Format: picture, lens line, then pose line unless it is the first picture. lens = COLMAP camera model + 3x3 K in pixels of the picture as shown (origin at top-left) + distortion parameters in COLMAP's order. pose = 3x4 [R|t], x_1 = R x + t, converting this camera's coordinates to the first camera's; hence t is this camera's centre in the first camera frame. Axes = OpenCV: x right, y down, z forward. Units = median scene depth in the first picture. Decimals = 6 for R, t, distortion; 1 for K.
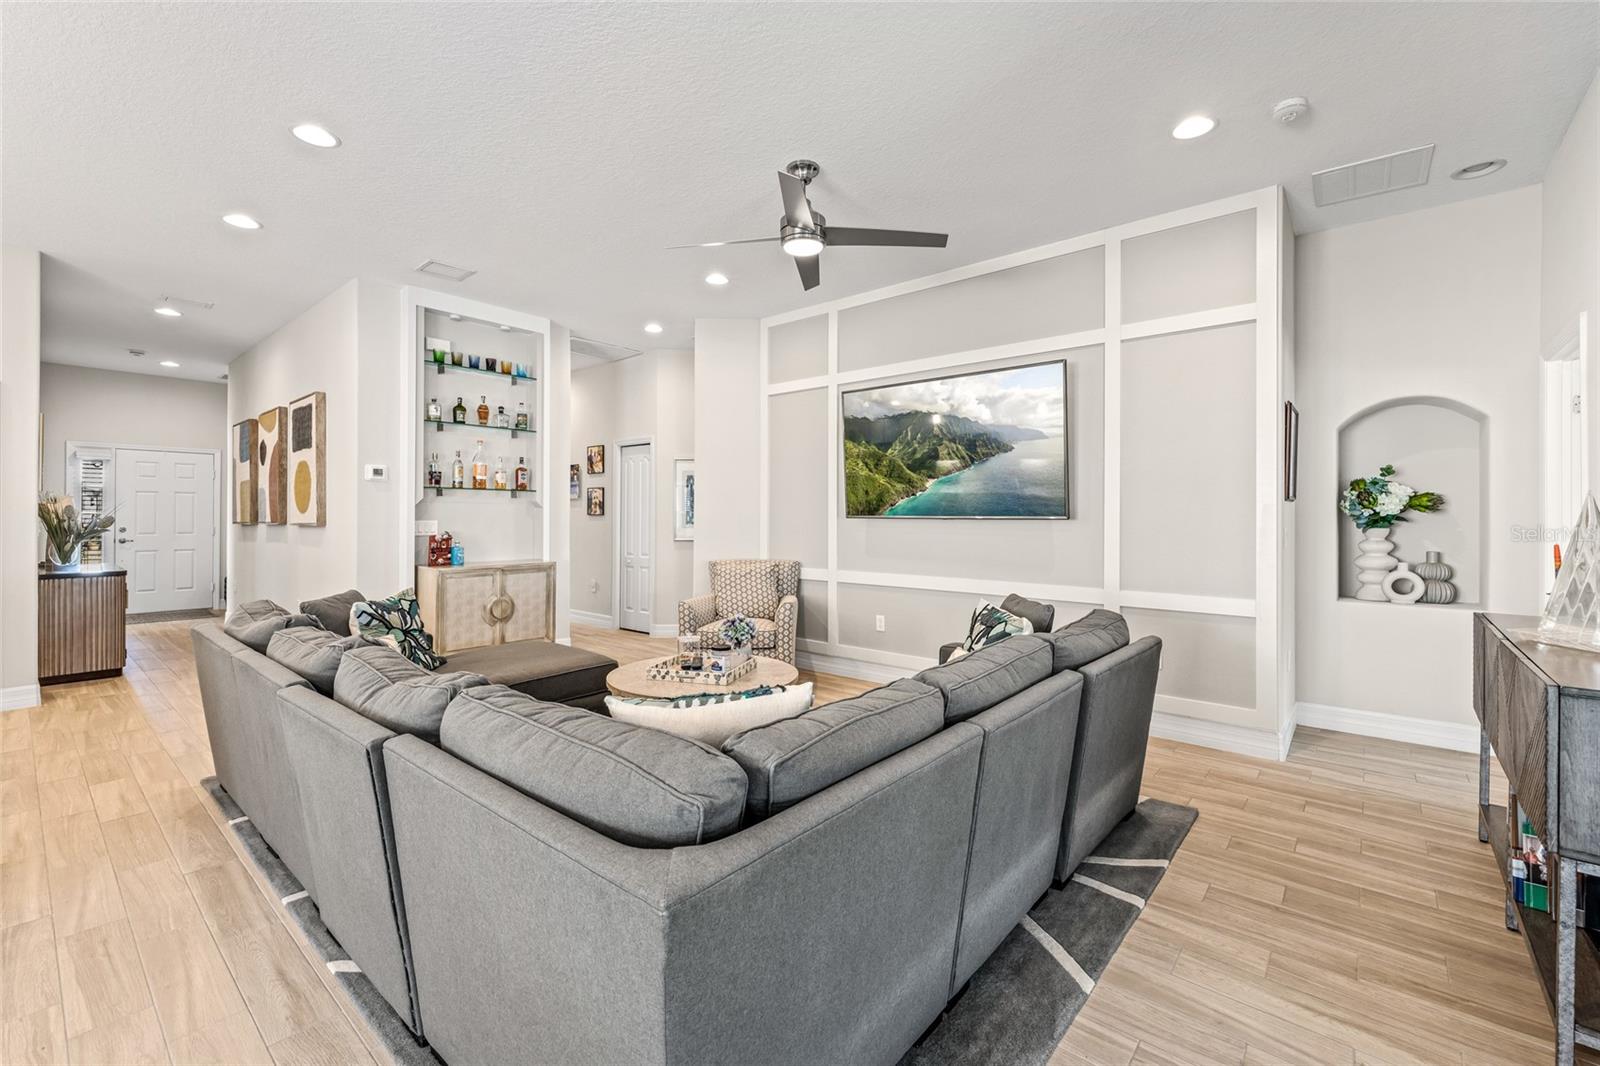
lens RADIAL K [[672.7, 0, 799.9], [0, 672.7, 510.3], [0, 0, 1]] dist [-0.000671, 0.000238]
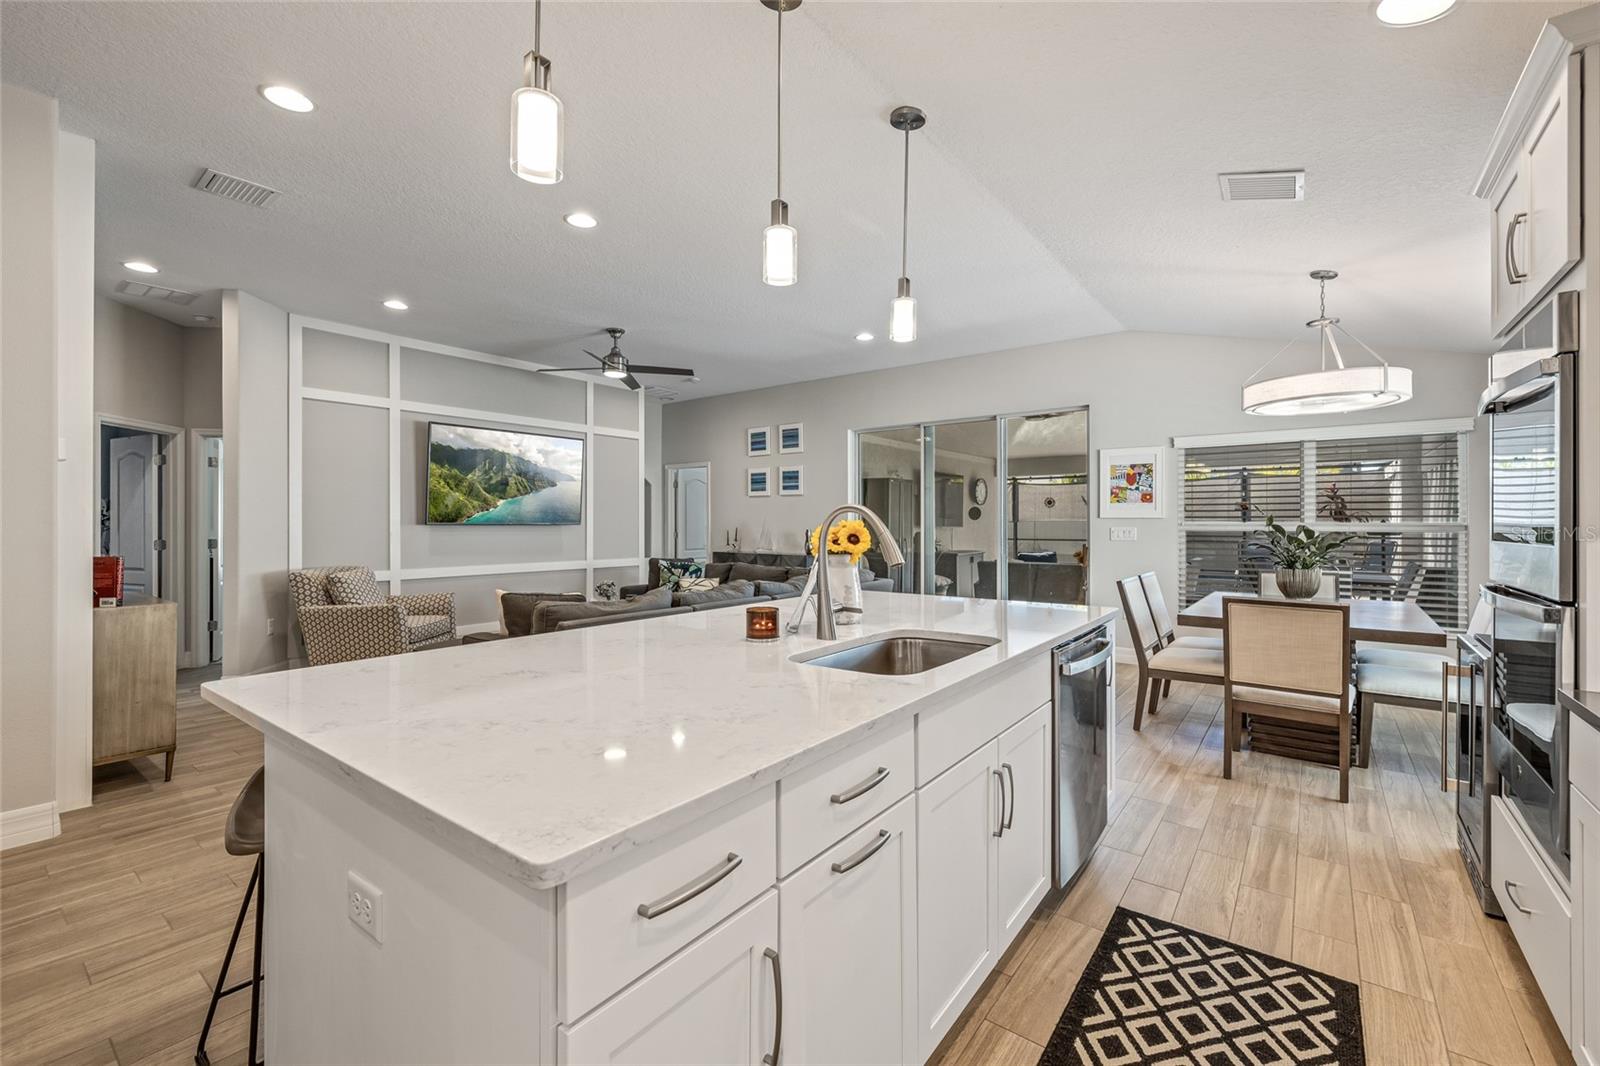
lens RADIAL K [[672.7, 0, 789.6], [0, 672.7, 523.7], [0, 0, 1]] dist [-0.000671, 0.000238]
pose [[-0.041319, -0.002673, 0.999142, -1.210953], [-0.008317, 0.999963, 0.002331, -0.000594], [-0.999111, -0.008213, -0.041339, 0.405983]]
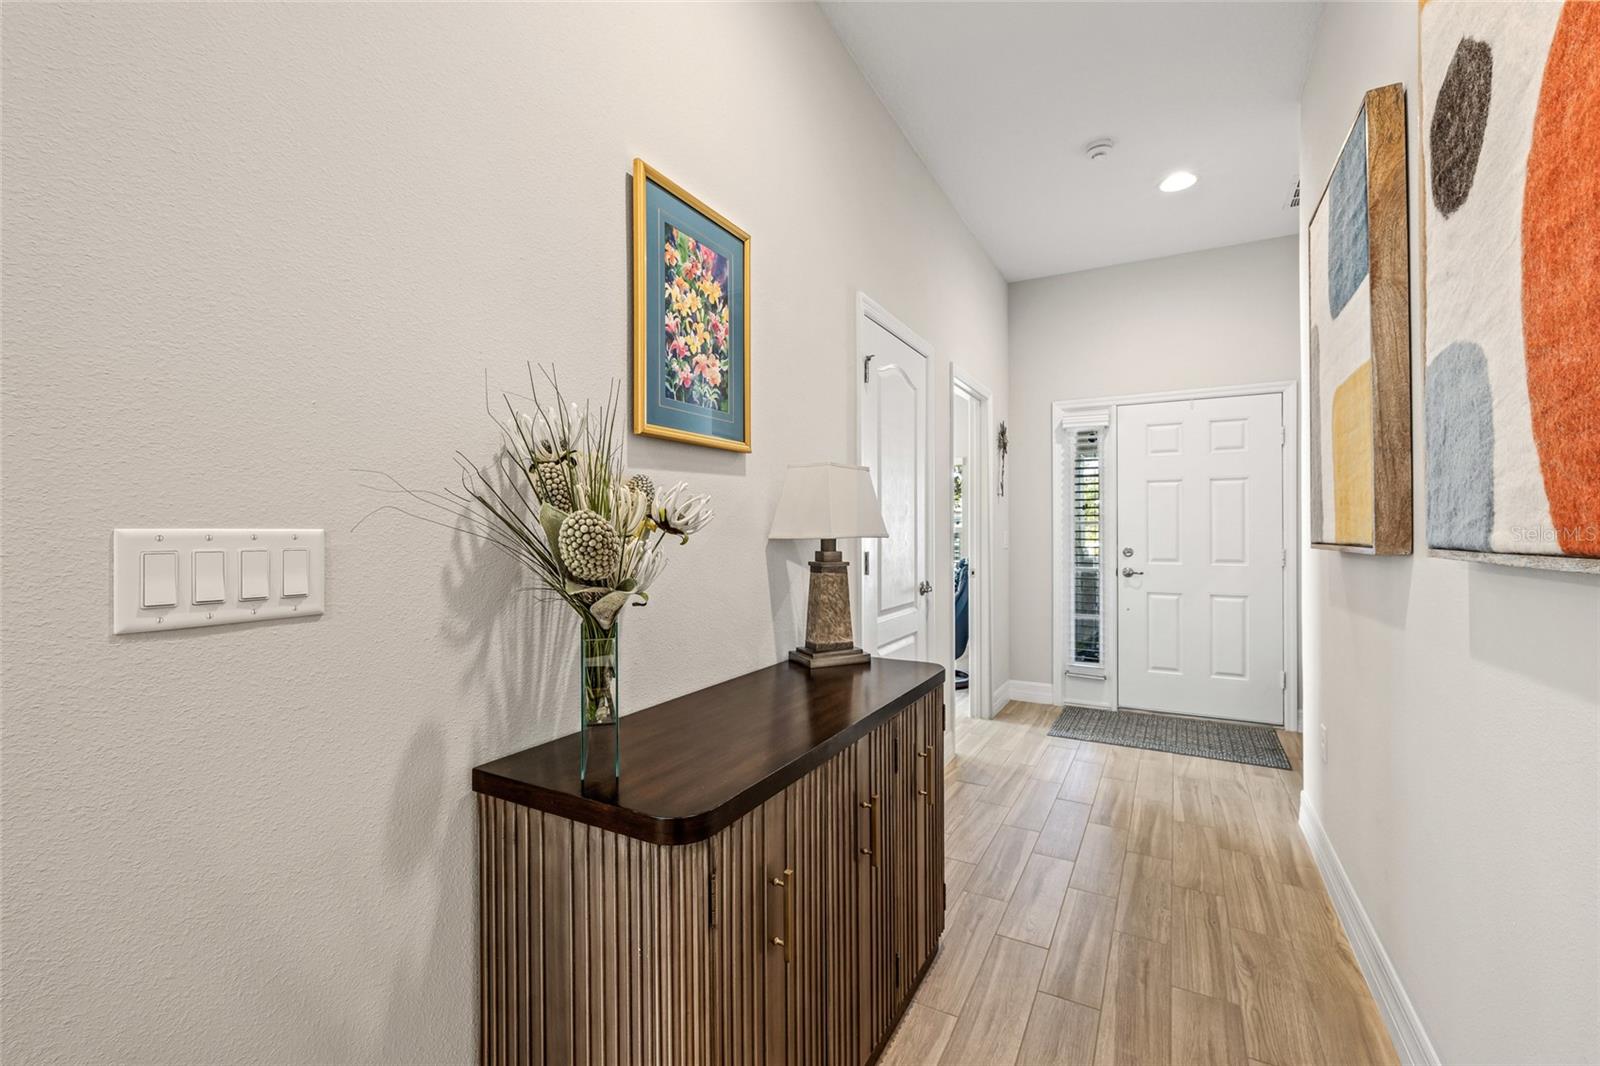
lens RADIAL K [[672.7, 0, 801.5], [0, 672.7, 527.9], [0, 0, 1]] dist [-0.000671, 0.000238]
pose [[0.180042, -0.006467, -0.983638, -0.842730], [0.012787, 0.999909, -0.004234, 0.014230], [0.983576, -0.011815, 0.180108, 1.030810]]
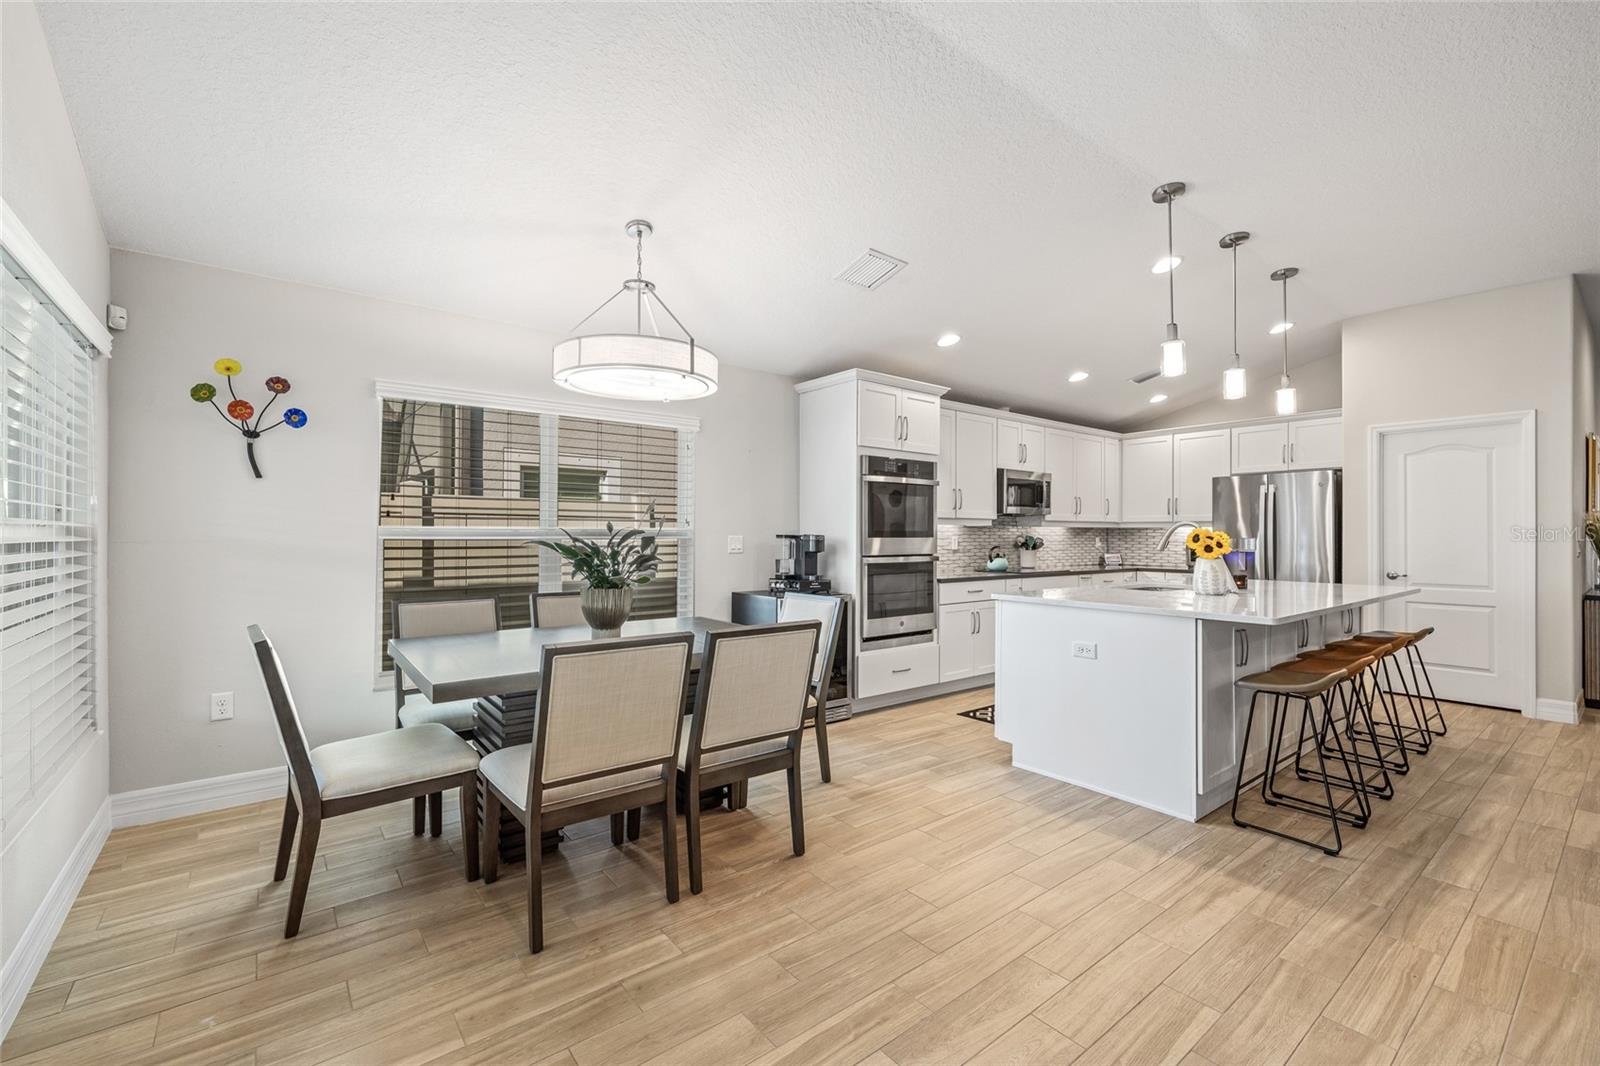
lens RADIAL K [[672.7, 0, 794.9], [0, 672.7, 534.4], [0, 0, 1]] dist [-0.000671, 0.000238]
pose [[-0.204836, -0.003647, -0.978790, 0.083197], [0.003595, 0.999984, -0.004478, 0.006092], [0.978790, -0.004436, -0.204819, 0.054333]]
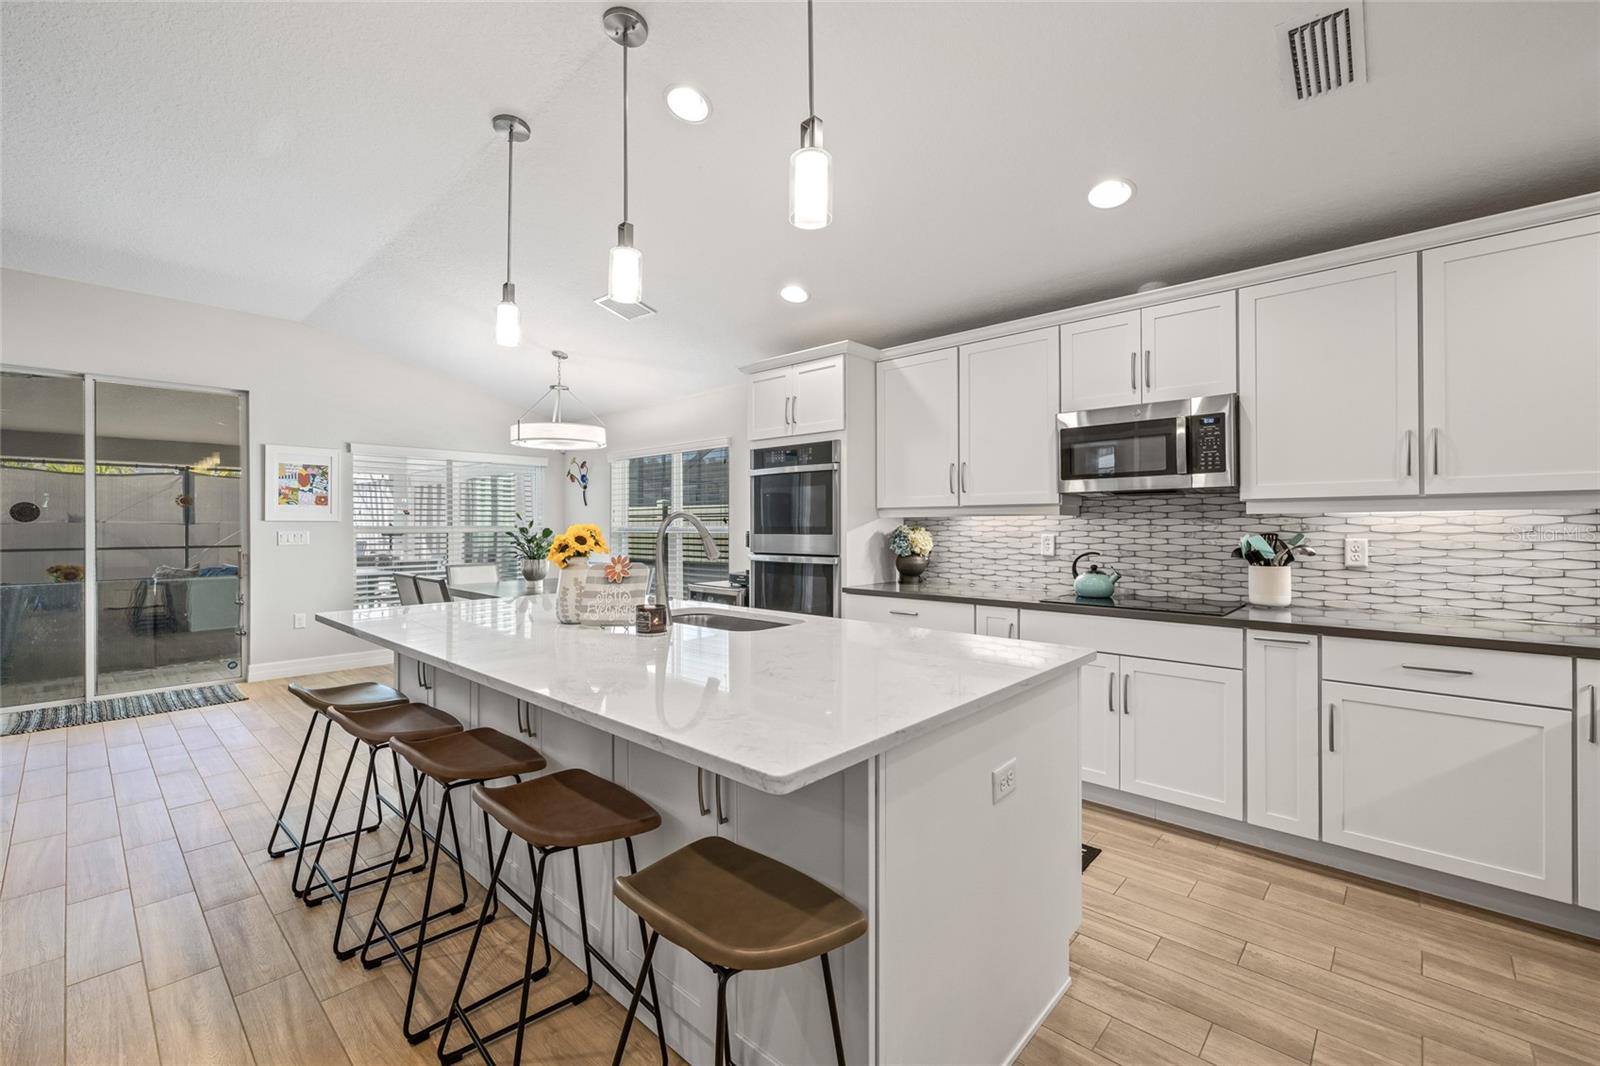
lens RADIAL K [[672.7, 0, 795.3], [0, 672.7, 524.9], [0, 0, 1]] dist [-0.000671, 0.000238]
pose [[-0.998900, -0.000715, 0.046891, -0.919397], [-0.001151, 0.999956, -0.009272, 0.002963], [-0.046883, -0.009316, -0.998857, 0.841480]]
